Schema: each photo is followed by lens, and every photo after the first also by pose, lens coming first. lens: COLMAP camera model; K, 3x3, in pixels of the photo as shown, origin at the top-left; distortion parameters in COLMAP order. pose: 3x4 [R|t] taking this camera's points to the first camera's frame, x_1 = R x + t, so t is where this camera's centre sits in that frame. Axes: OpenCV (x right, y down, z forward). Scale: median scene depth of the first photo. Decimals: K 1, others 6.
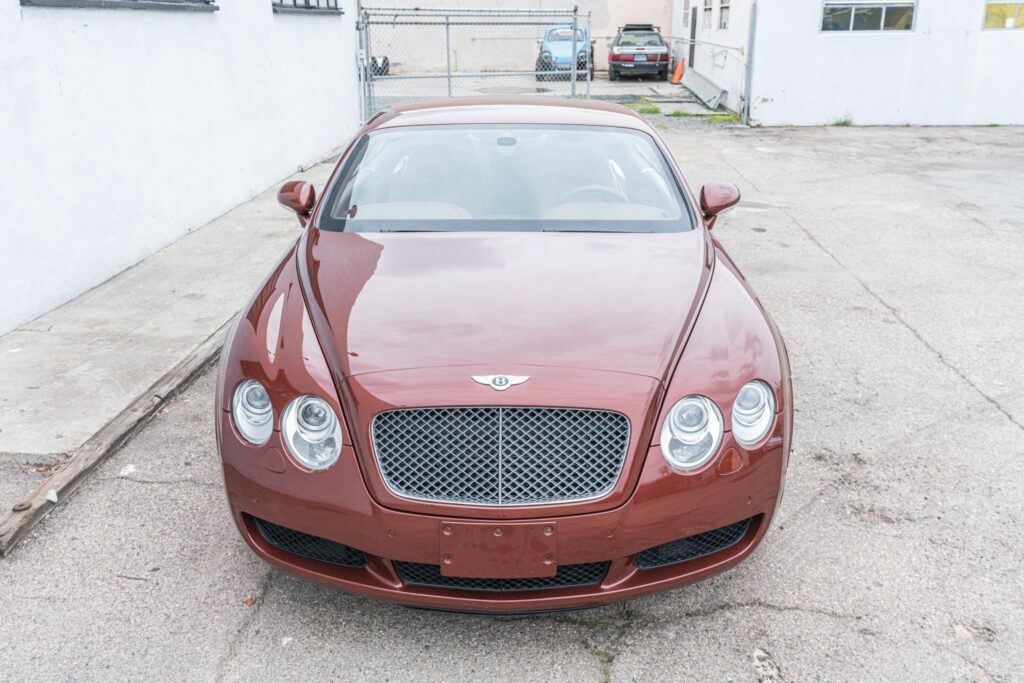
lens RADIAL K [[884.0, 0, 515.4], [0, 884.0, 345.7], [0, 0, 1]] dist [0.001505, 0.009723]
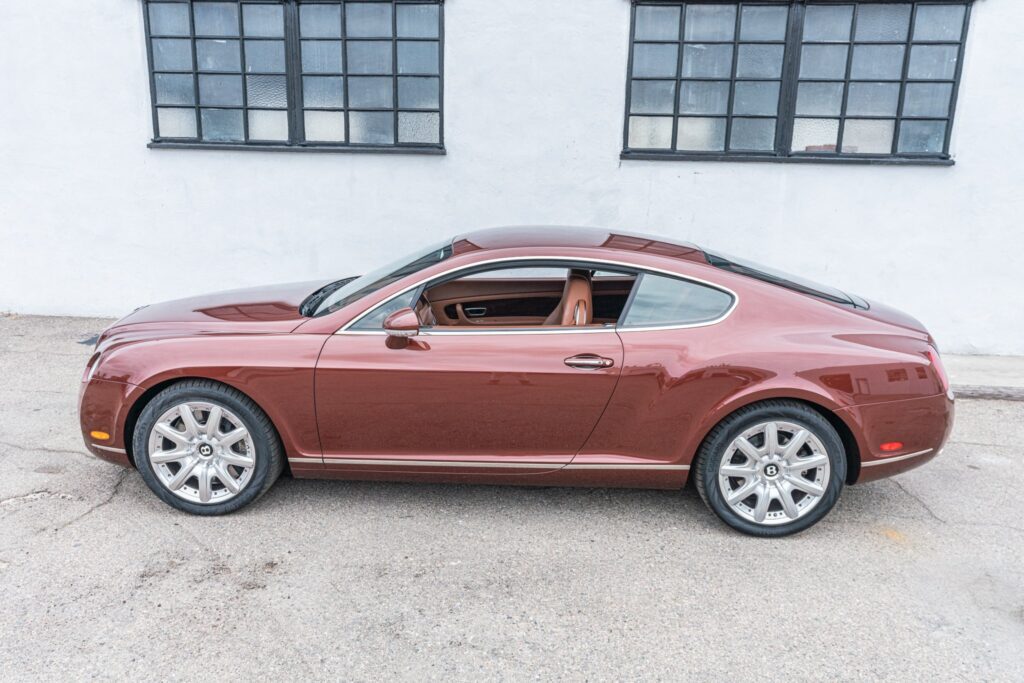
lens RADIAL K [[701.7, 0, 514.5], [0, 701.7, 344.9], [0, 0, 1]] dist [-0.000437, 0.003666]
pose [[-0.022344, 0.233381, -0.972129, 0.659026], [-0.363811, 0.903805, 0.225341, -0.240117], [0.931205, 0.358706, 0.064712, 0.695561]]
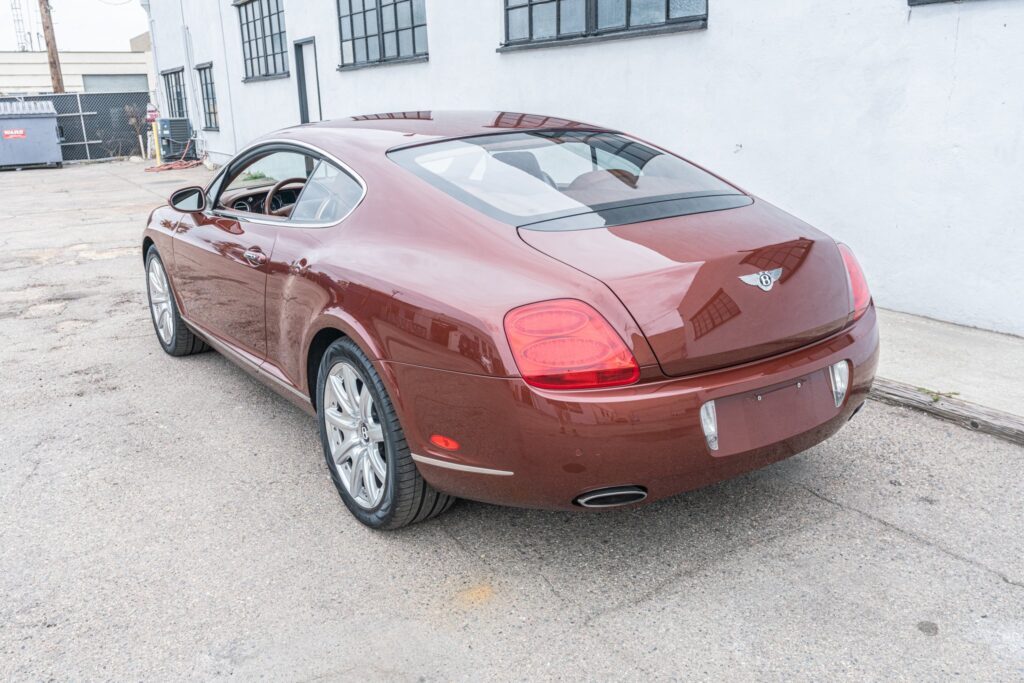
lens RADIAL K [[884.0, 0, 517.7], [0, 884.0, 349.1], [0, 0, 1]] dist [0.001505, 0.009723]
pose [[-0.823572, 0.185445, -0.536041, 0.331807], [-0.160014, 0.830700, 0.533229, -0.427632], [0.544174, 0.524927, -0.654467, 1.313575]]
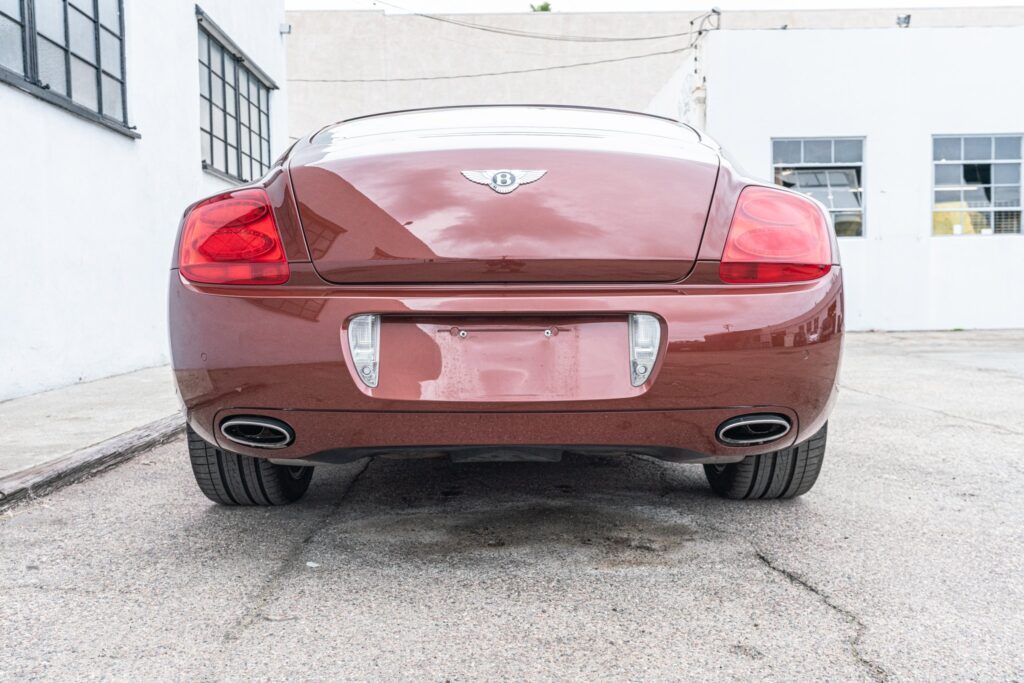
lens RADIAL K [[927.0, 0, 512.6], [0, 927.0, 347.9], [0, 0, 1]] dist [0.002725, 0.012474]
pose [[0.996608, -0.013019, 0.081260, -0.064248], [0.035794, 0.957693, -0.285558, 0.109080], [-0.074105, 0.287498, 0.954910, 0.216287]]
